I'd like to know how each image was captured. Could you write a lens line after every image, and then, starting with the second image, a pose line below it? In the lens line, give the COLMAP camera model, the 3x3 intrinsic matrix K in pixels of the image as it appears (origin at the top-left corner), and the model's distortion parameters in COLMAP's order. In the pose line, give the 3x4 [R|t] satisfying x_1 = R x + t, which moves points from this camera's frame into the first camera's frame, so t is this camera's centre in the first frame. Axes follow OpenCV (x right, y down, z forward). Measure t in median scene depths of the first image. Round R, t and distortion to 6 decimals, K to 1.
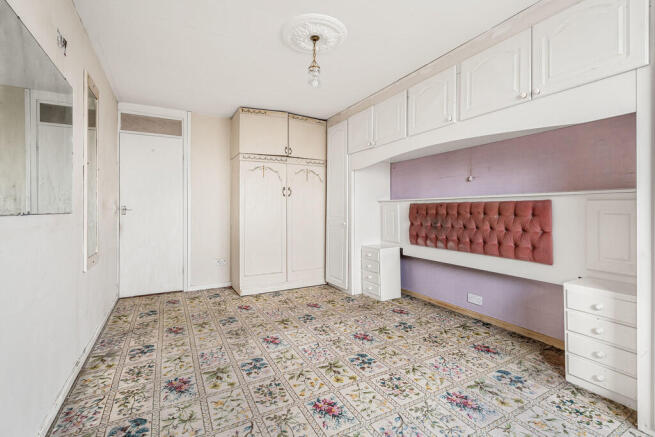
lens RADIAL K [[294.9, 0, 327.4], [0, 294.9, 210.7], [0, 0, 1]] dist [0.008157, -0.001053]
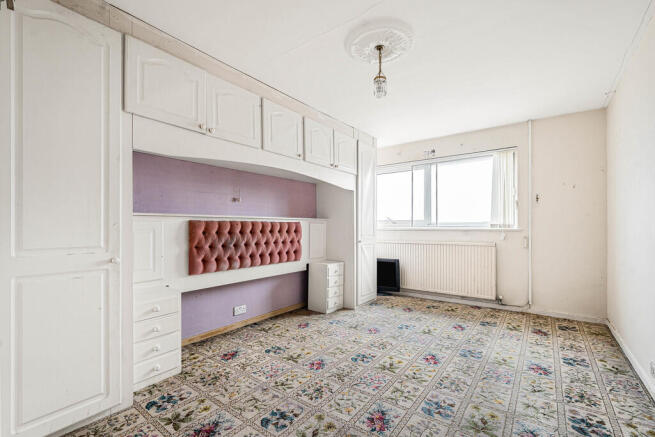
lens RADIAL K [[294.9, 0, 328.3], [0, 294.9, 225.4], [0, 0, 1]] dist [0.008157, -0.001053]
pose [[-0.425071, 0.012541, 0.905073, -0.753322], [0.007653, 0.999918, -0.010261, 0.000852], [-0.905127, 0.002565, -0.425132, 1.390872]]
